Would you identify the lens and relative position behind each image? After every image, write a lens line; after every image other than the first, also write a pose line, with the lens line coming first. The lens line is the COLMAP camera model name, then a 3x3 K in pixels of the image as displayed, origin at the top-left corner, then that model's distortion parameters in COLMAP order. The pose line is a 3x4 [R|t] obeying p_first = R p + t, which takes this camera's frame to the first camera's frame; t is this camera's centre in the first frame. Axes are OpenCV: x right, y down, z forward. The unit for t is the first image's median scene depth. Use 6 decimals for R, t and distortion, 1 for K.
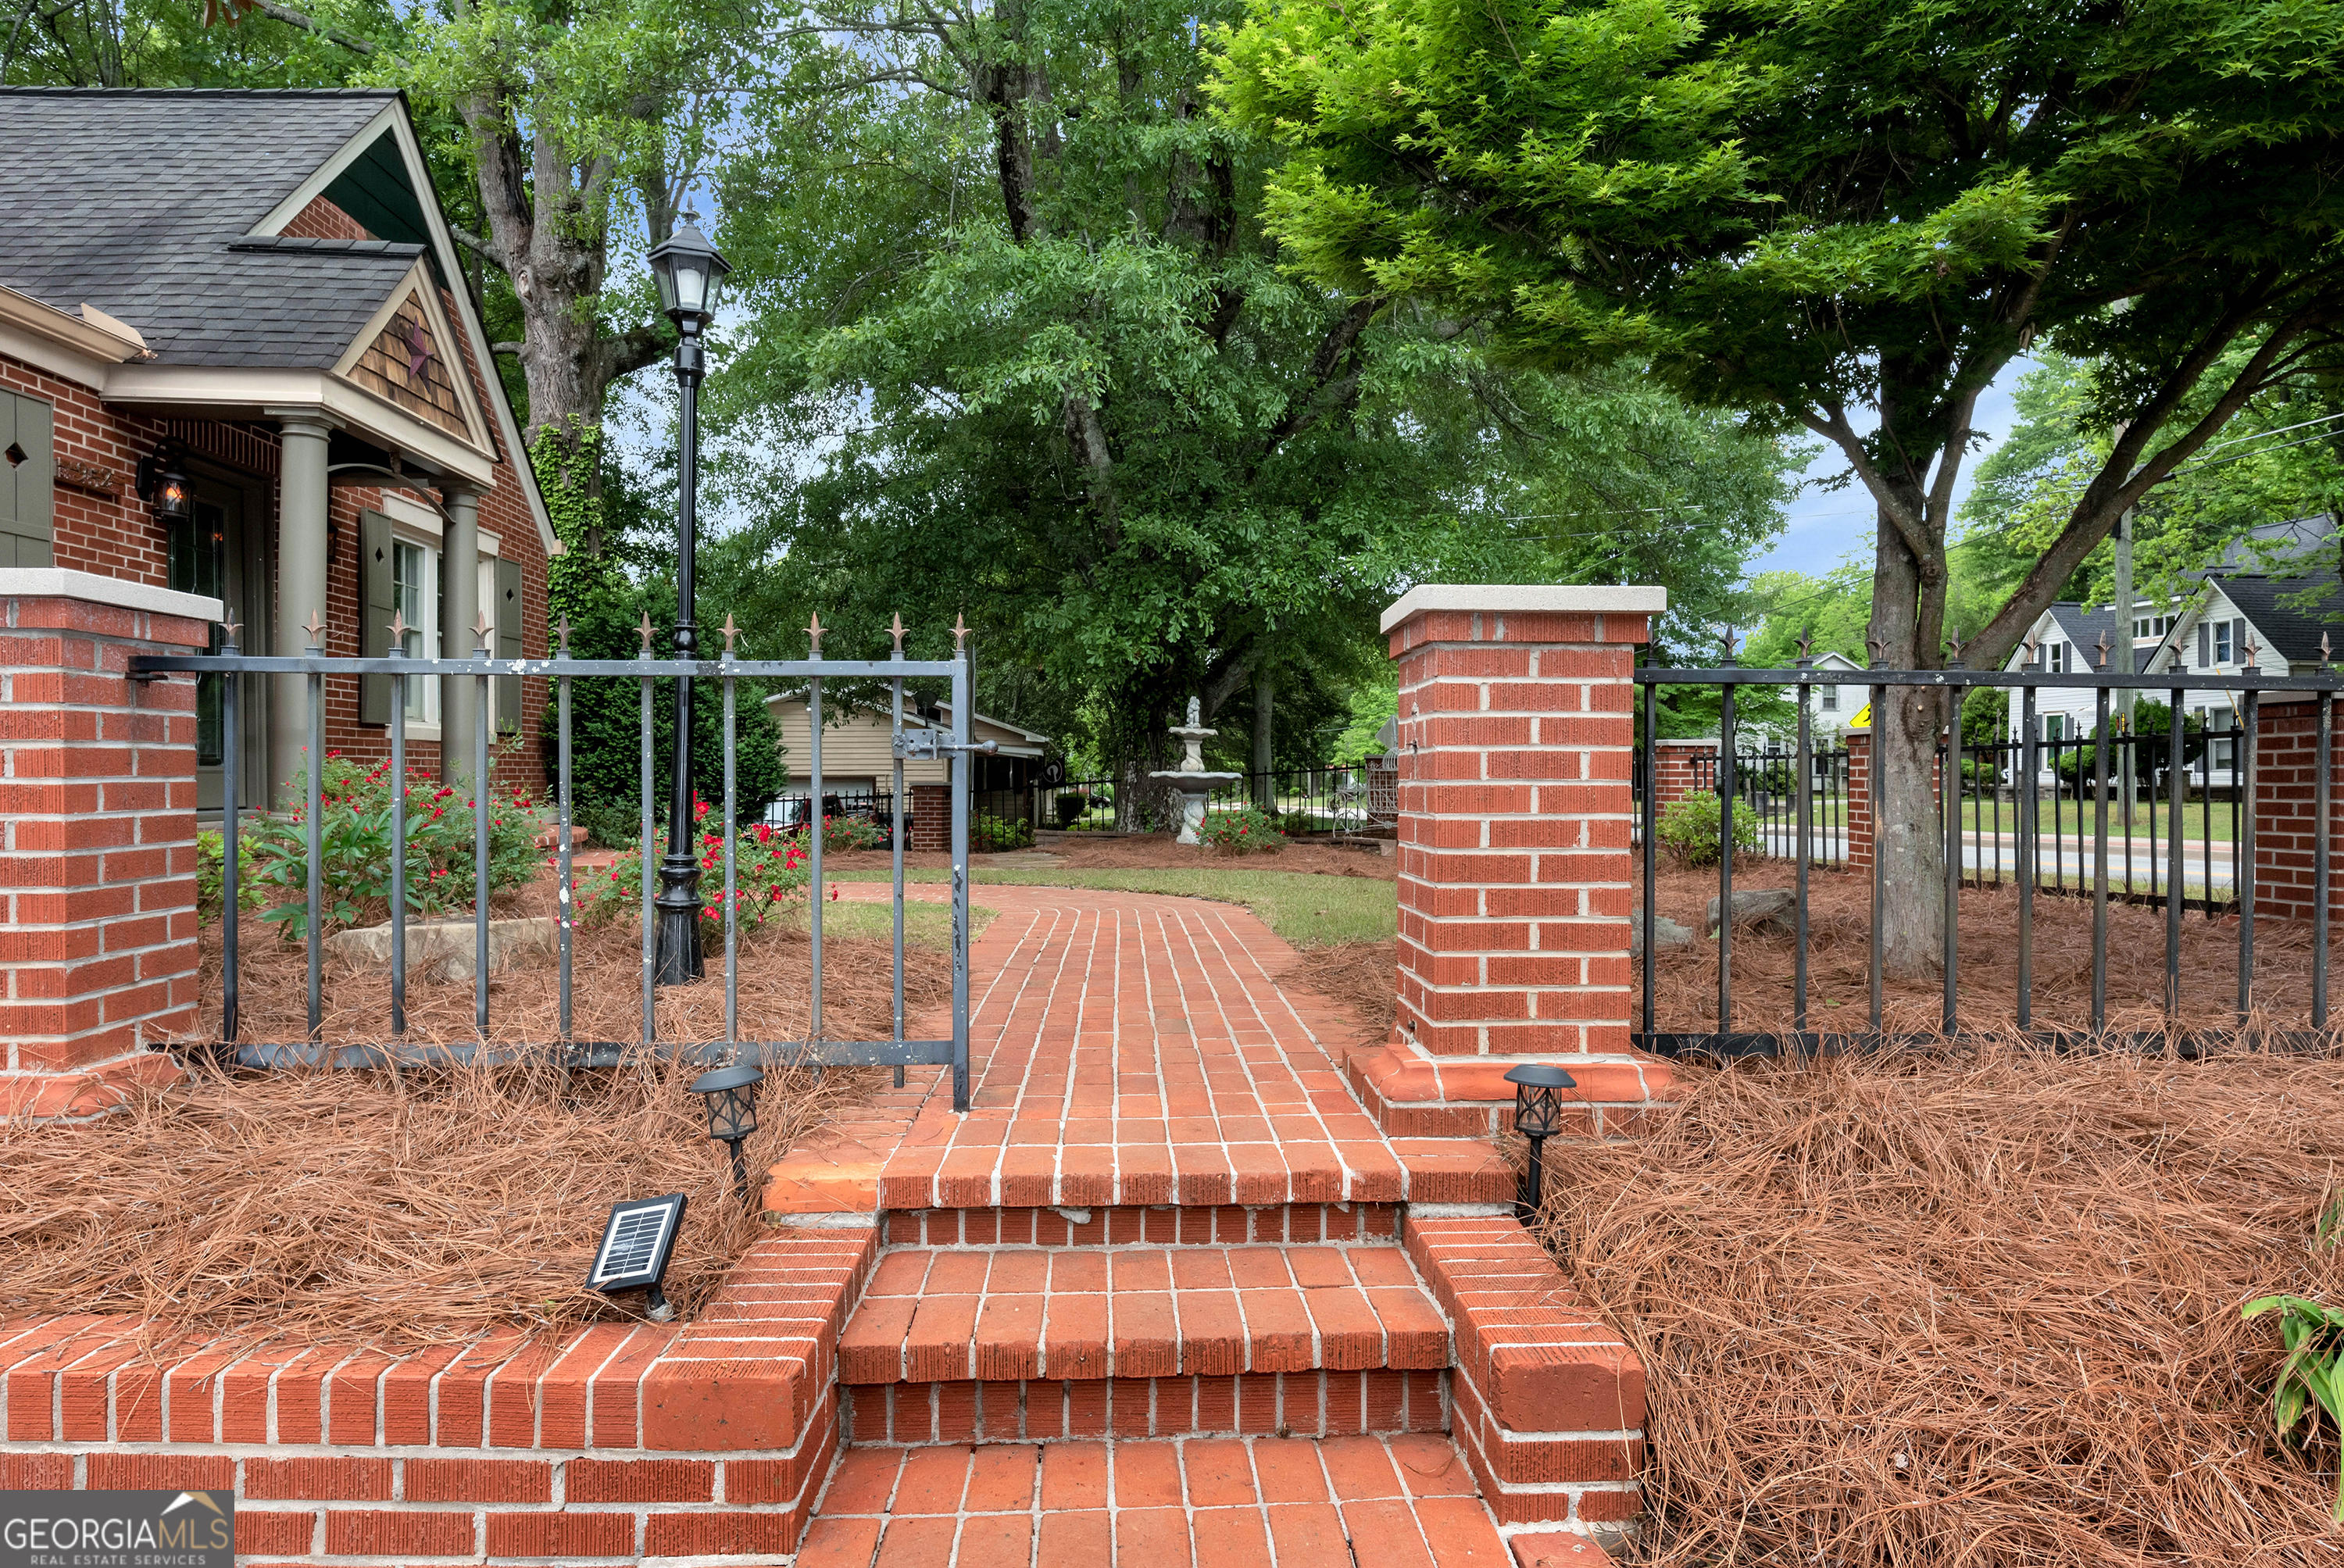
lens RADIAL K [[1405.6, 0, 1180.3], [0, 1405.6, 791.8], [0, 0, 1]] dist [-0.001036, -0.001744]
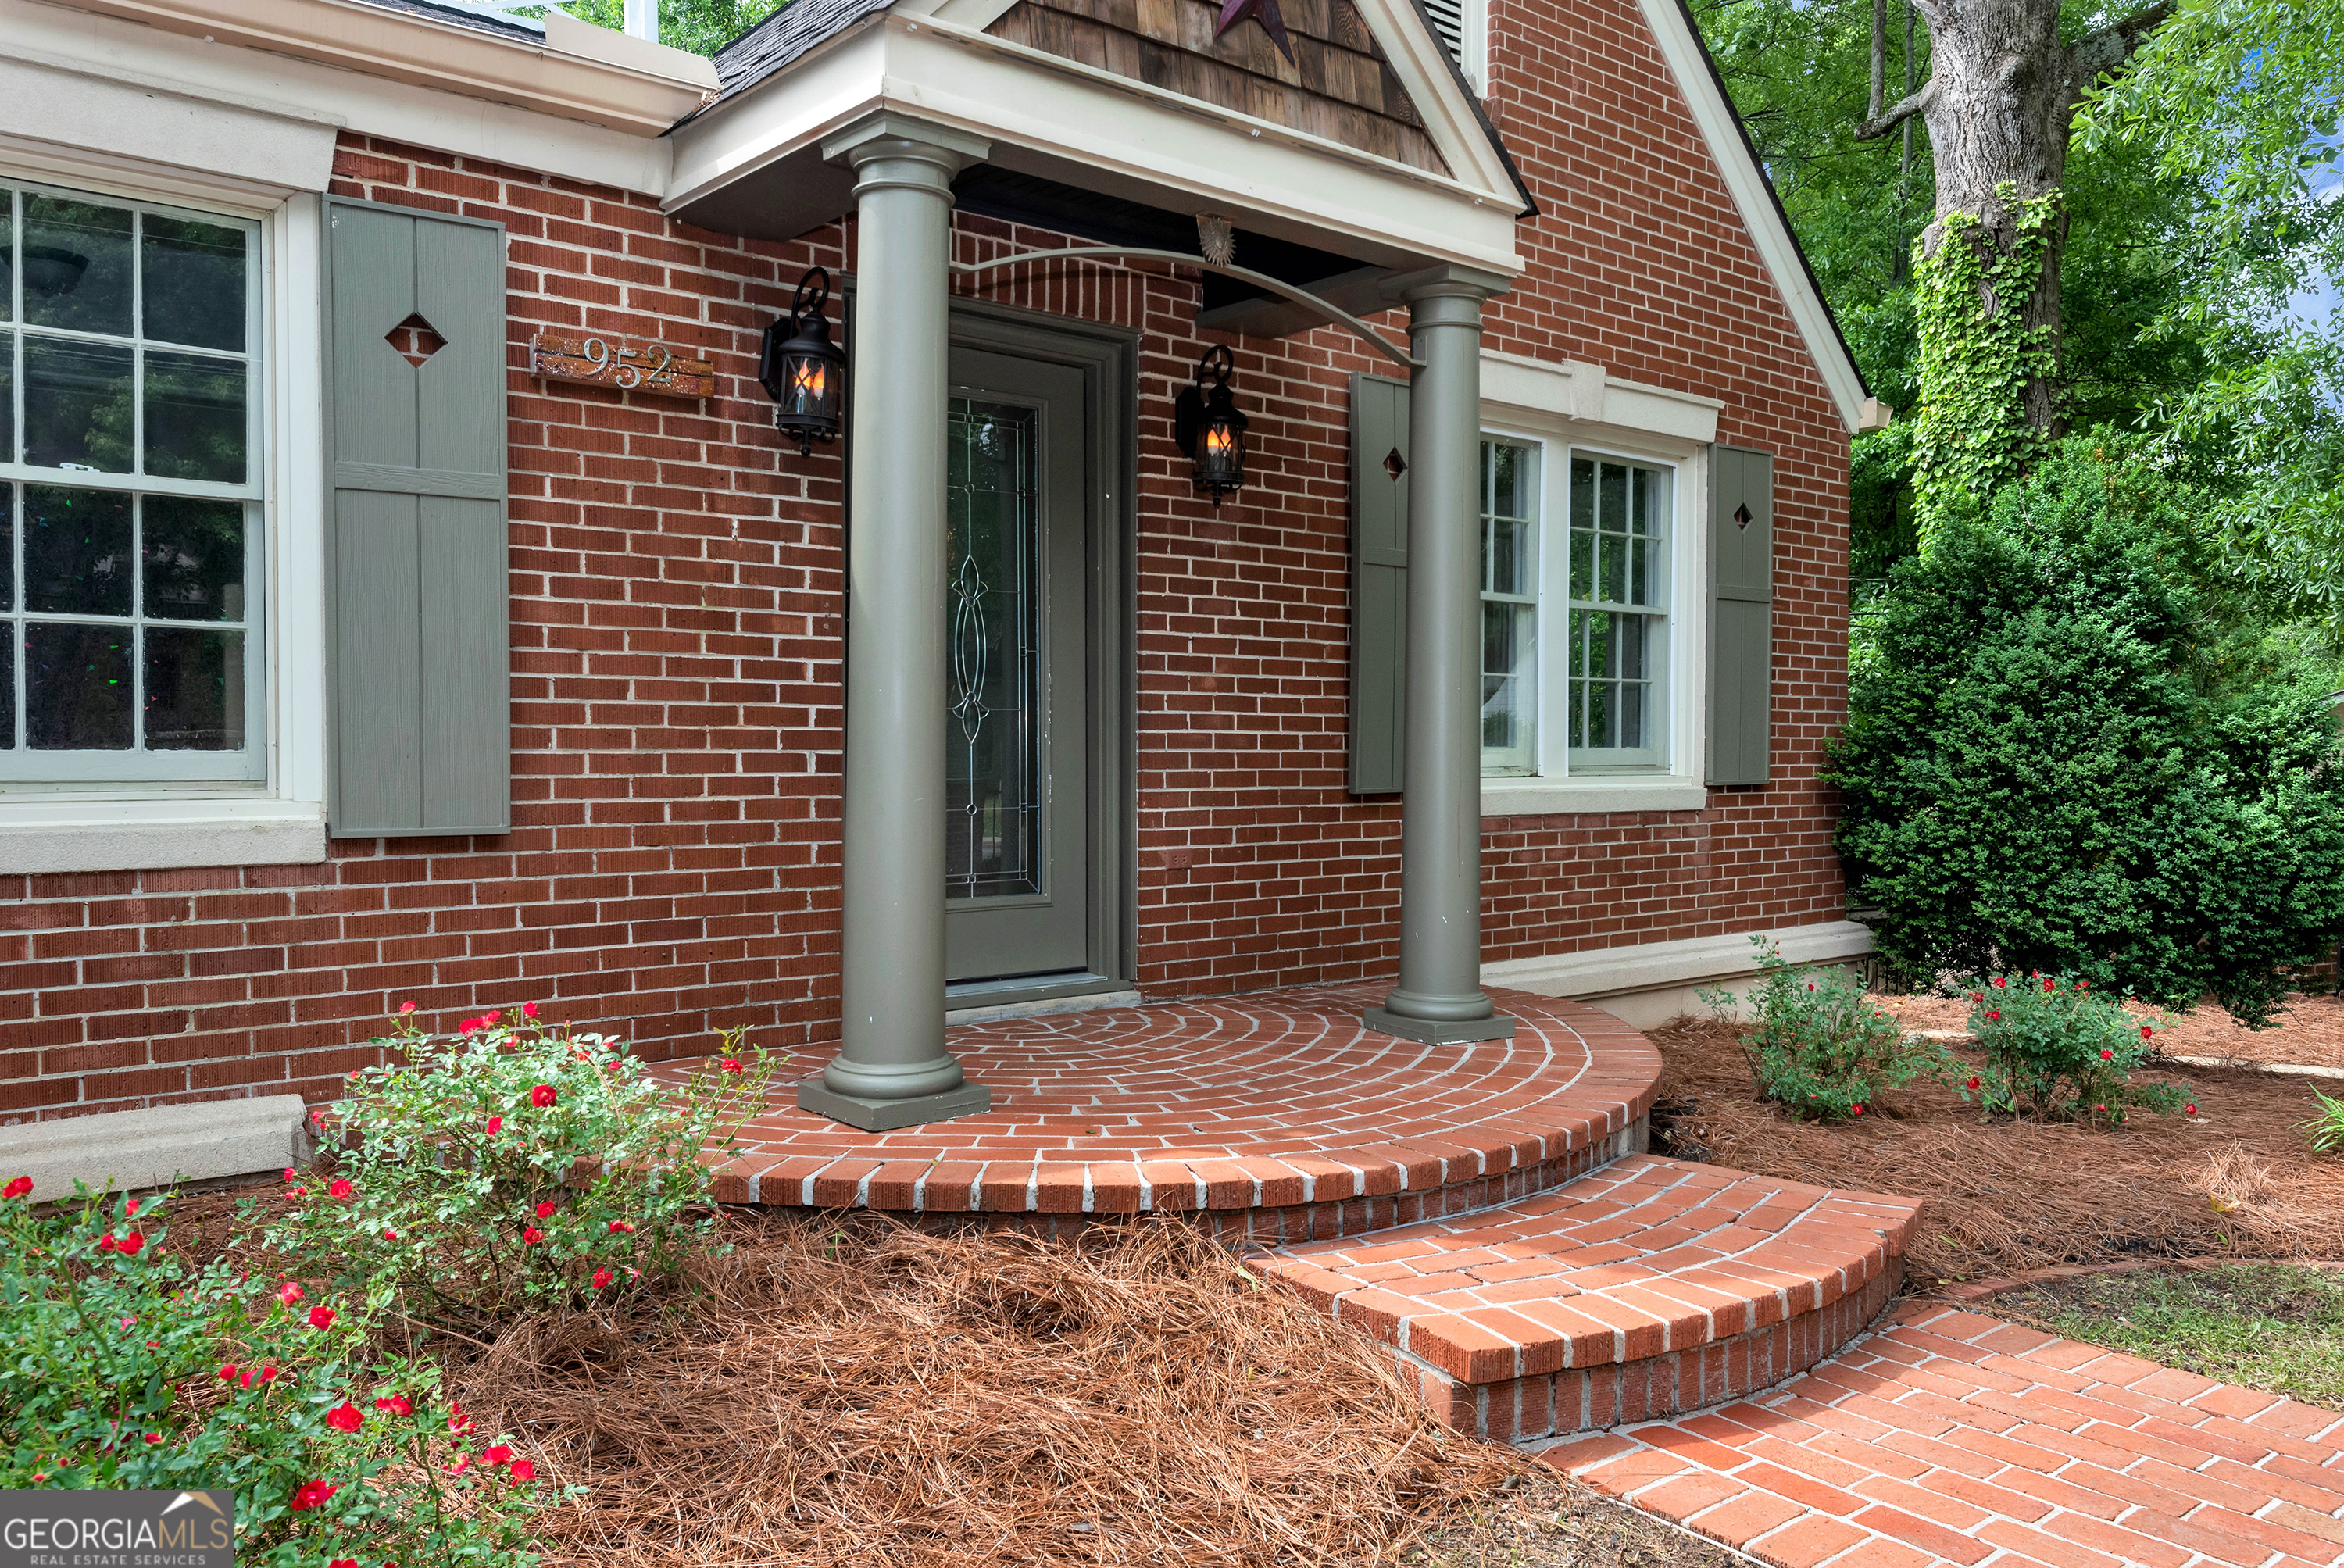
lens RADIAL K [[1768.4, 0, 1184.0], [0, 1768.4, 793.9], [0, 0, 1]] dist [0.004655, -0.003076]
pose [[0.595597, 0.018631, -0.803067, -0.128106], [-0.009779, 0.999825, 0.015943, -0.076771], [0.803224, -0.001643, 0.595675, 0.737151]]
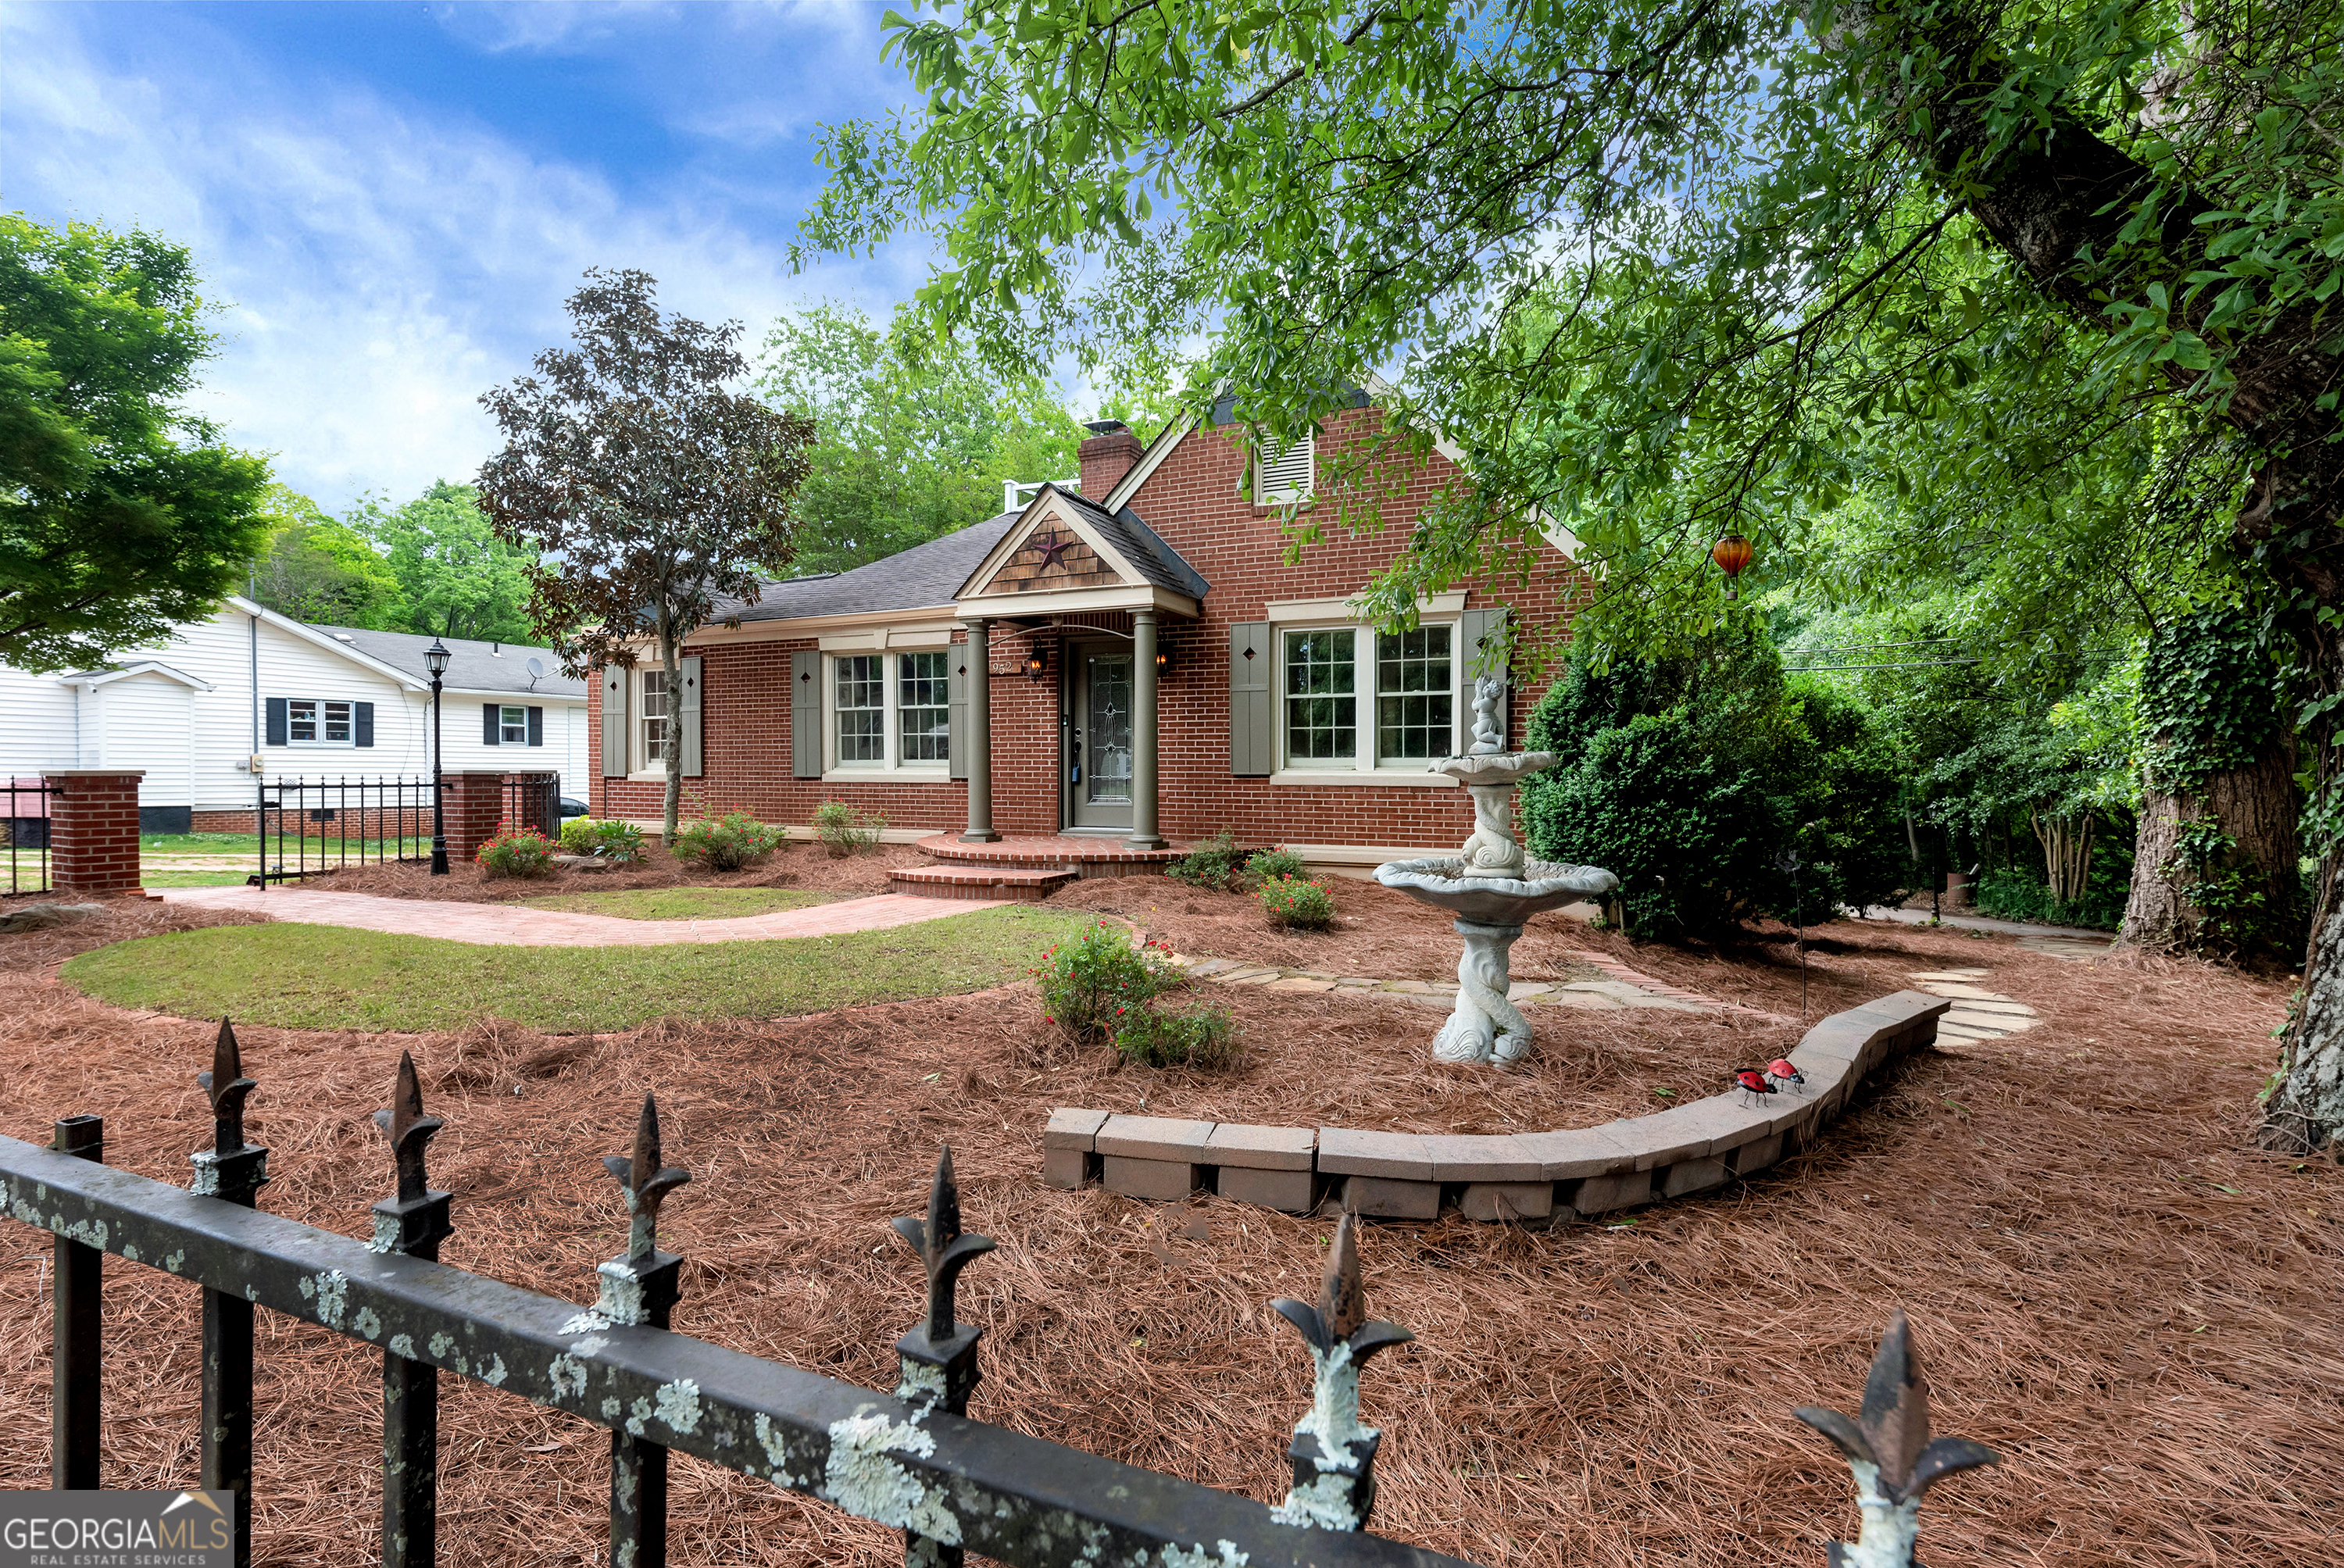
lens RADIAL K [[1151.8, 0, 1174.7], [0, 1151.8, 779.4], [0, 0, 1]] dist [0.020631, -0.002015]
pose [[-0.479387, 0.002799, -0.877599, 0.616579], [-0.015821, 0.999805, 0.011831, -0.074765], [0.877461, 0.019556, -0.479249, 1.970087]]
